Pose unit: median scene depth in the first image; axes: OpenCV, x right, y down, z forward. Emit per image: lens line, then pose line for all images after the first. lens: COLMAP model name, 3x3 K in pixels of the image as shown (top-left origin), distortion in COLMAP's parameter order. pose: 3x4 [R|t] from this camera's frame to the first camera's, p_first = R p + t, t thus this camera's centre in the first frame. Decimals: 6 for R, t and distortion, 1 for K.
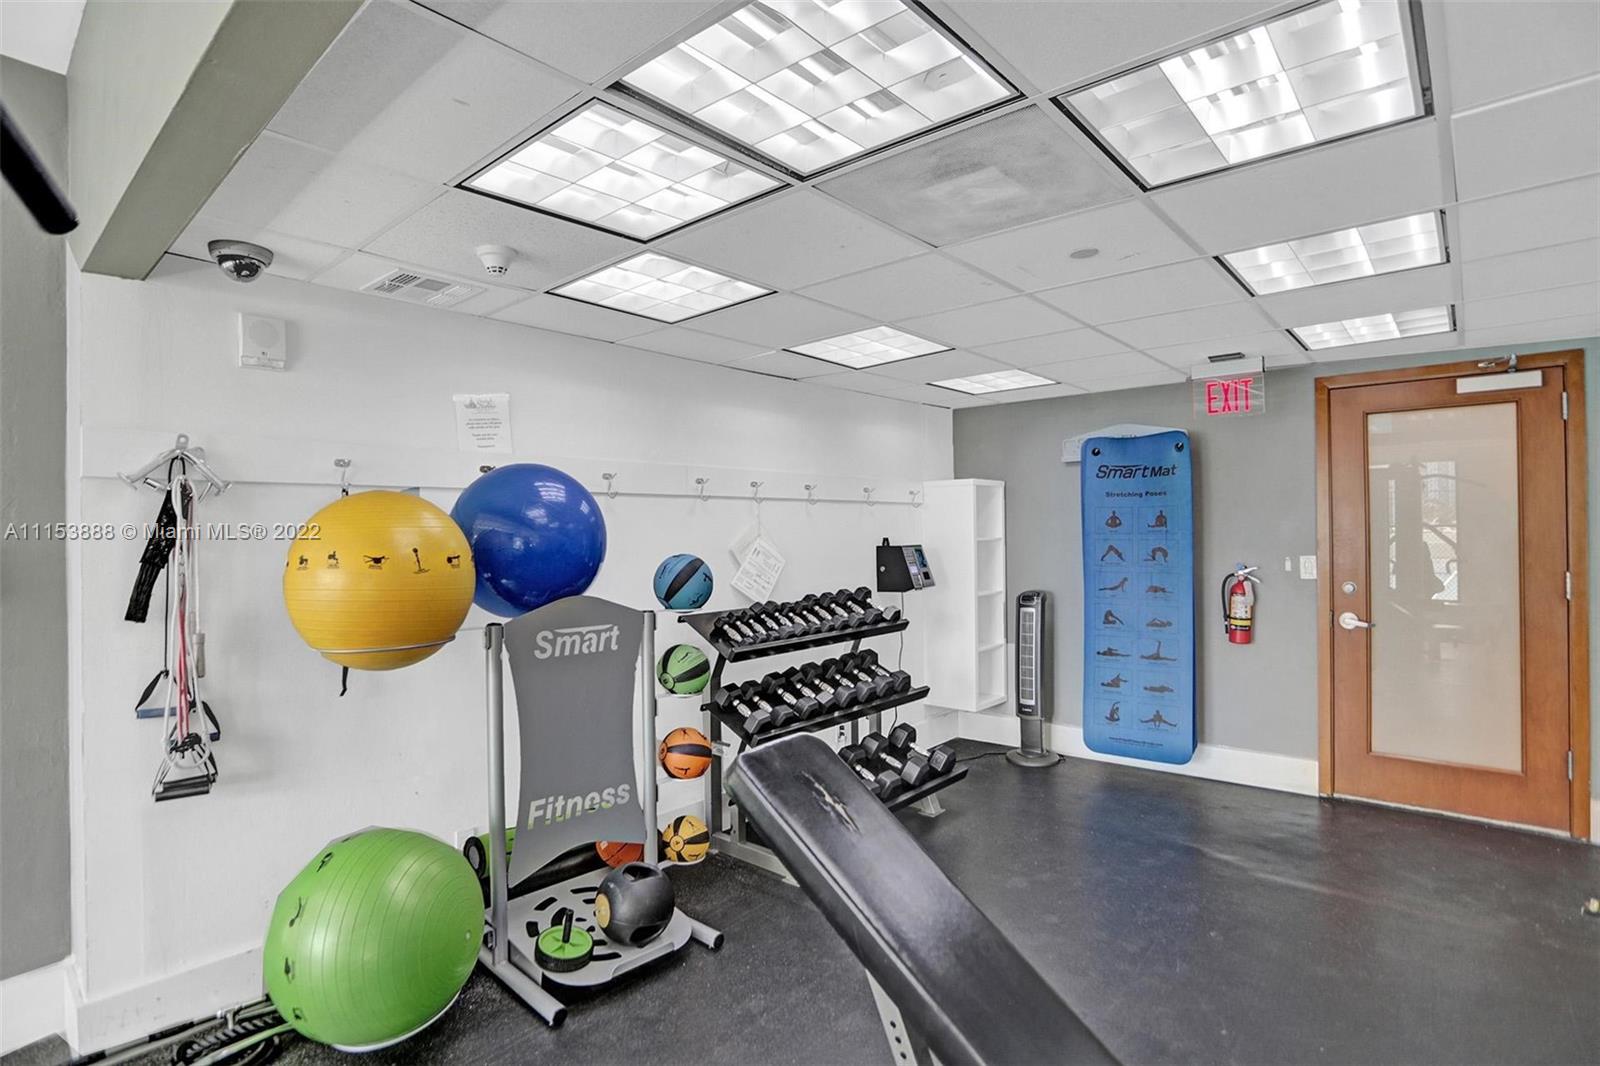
lens RADIAL K [[824.0, 0, 790.6], [0, 824.0, 527.1], [0, 0, 1]] dist [-0.037001, 0.016684]
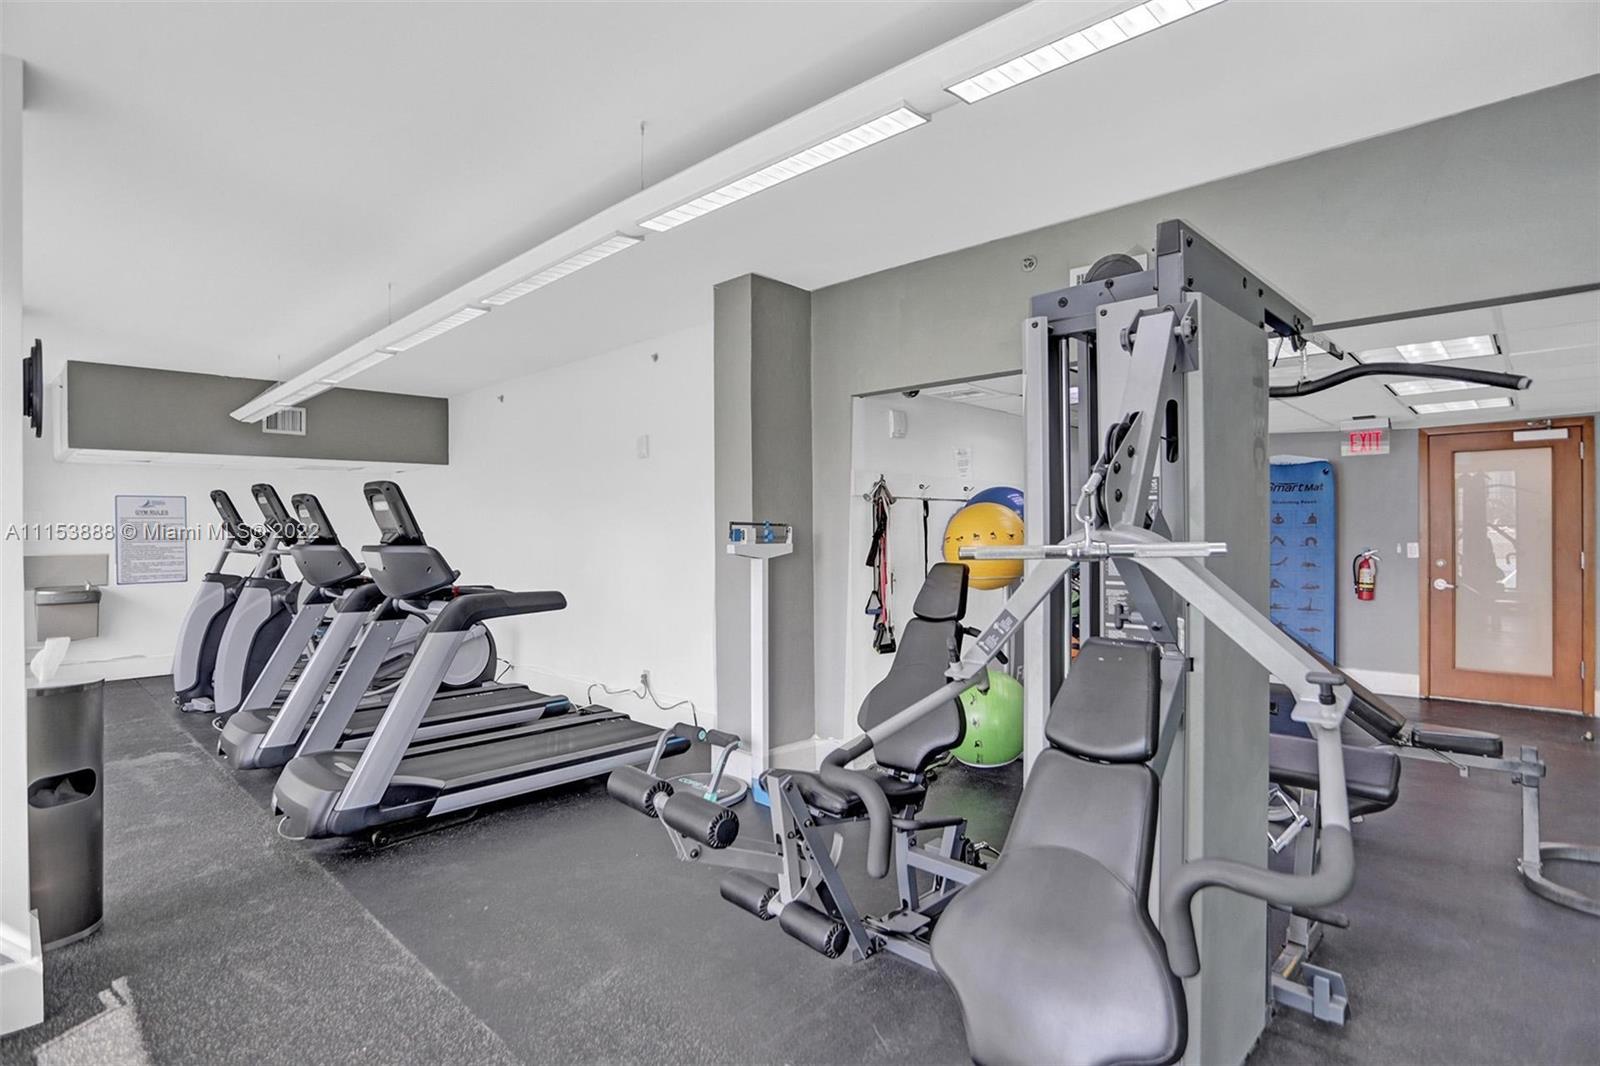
lens RADIAL K [[824.0, 0, 790.6], [0, 824.0, 527.1], [0, 0, 1]] dist [-0.037001, 0.016684]
pose [[0.998953, 0.006549, -0.045288, -0.495544], [-0.006427, 0.999975, 0.002832, 0.008687], [0.045305, -0.002538, 0.998970, -0.617557]]
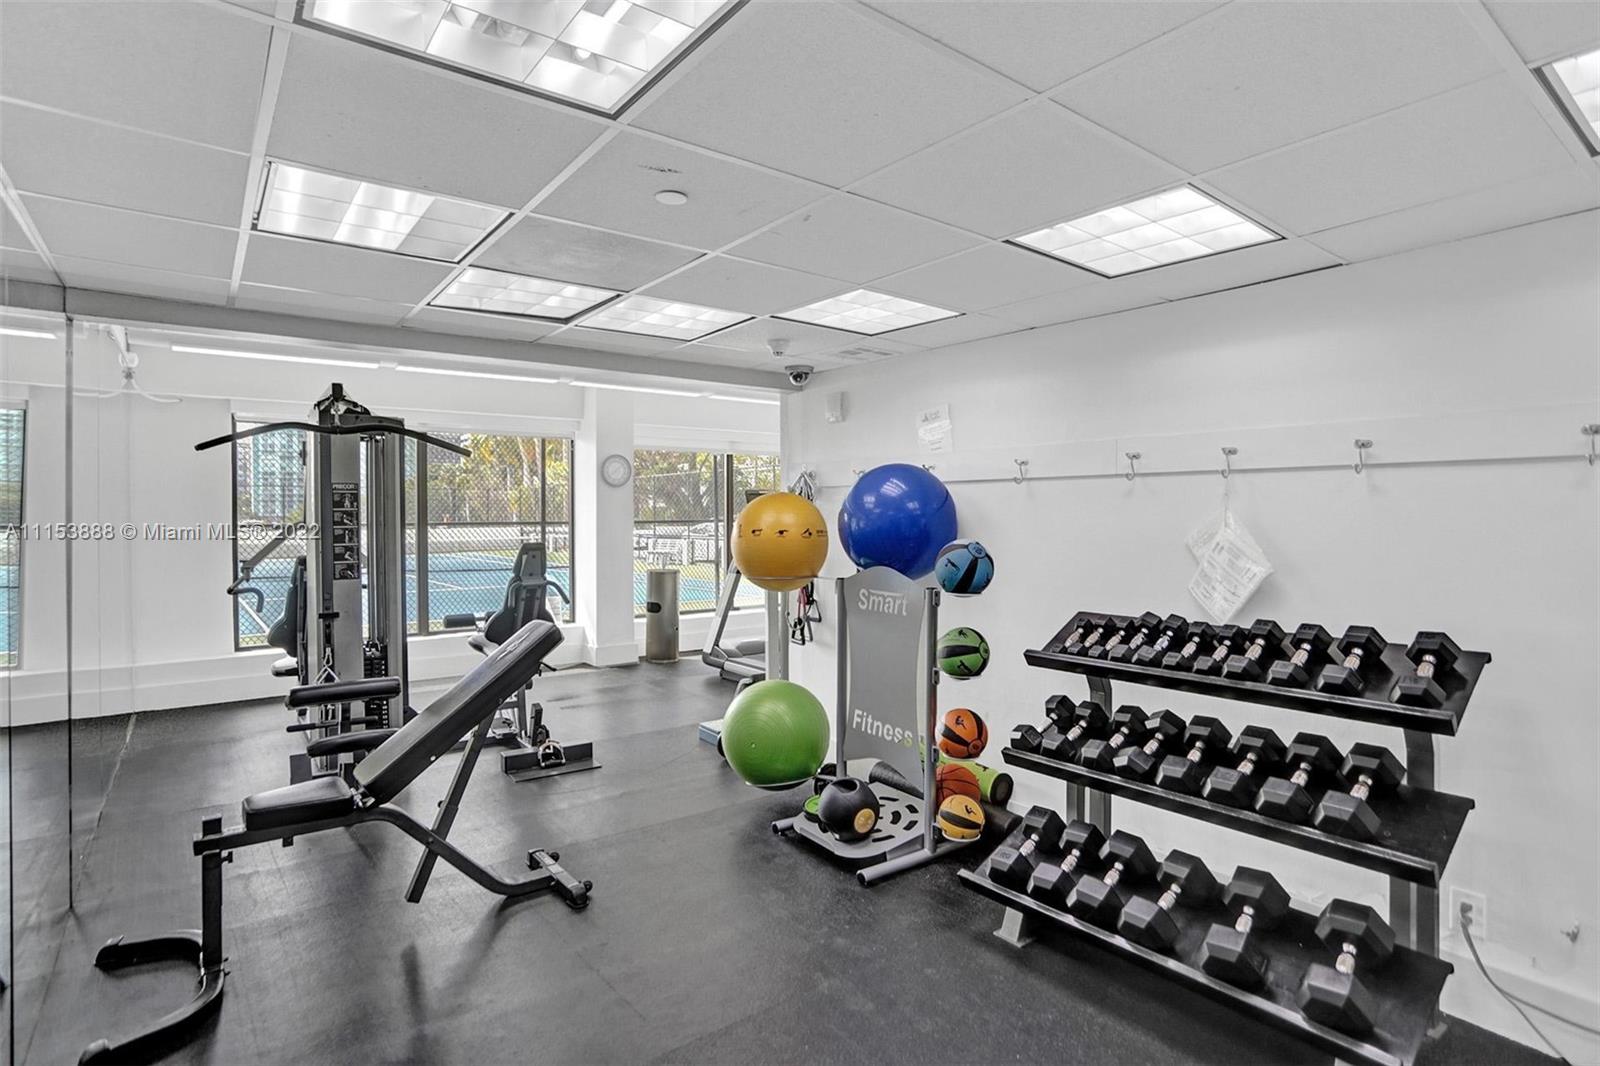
lens RADIAL K [[824.0, 0, 790.6], [0, 824.0, 527.1], [0, 0, 1]] dist [-0.037001, 0.016684]
pose [[-0.184104, 0.029248, -0.982471, 0.797768], [0.008366, 0.999568, 0.028189, -0.011273], [0.982871, -0.003030, -0.184270, 0.856997]]
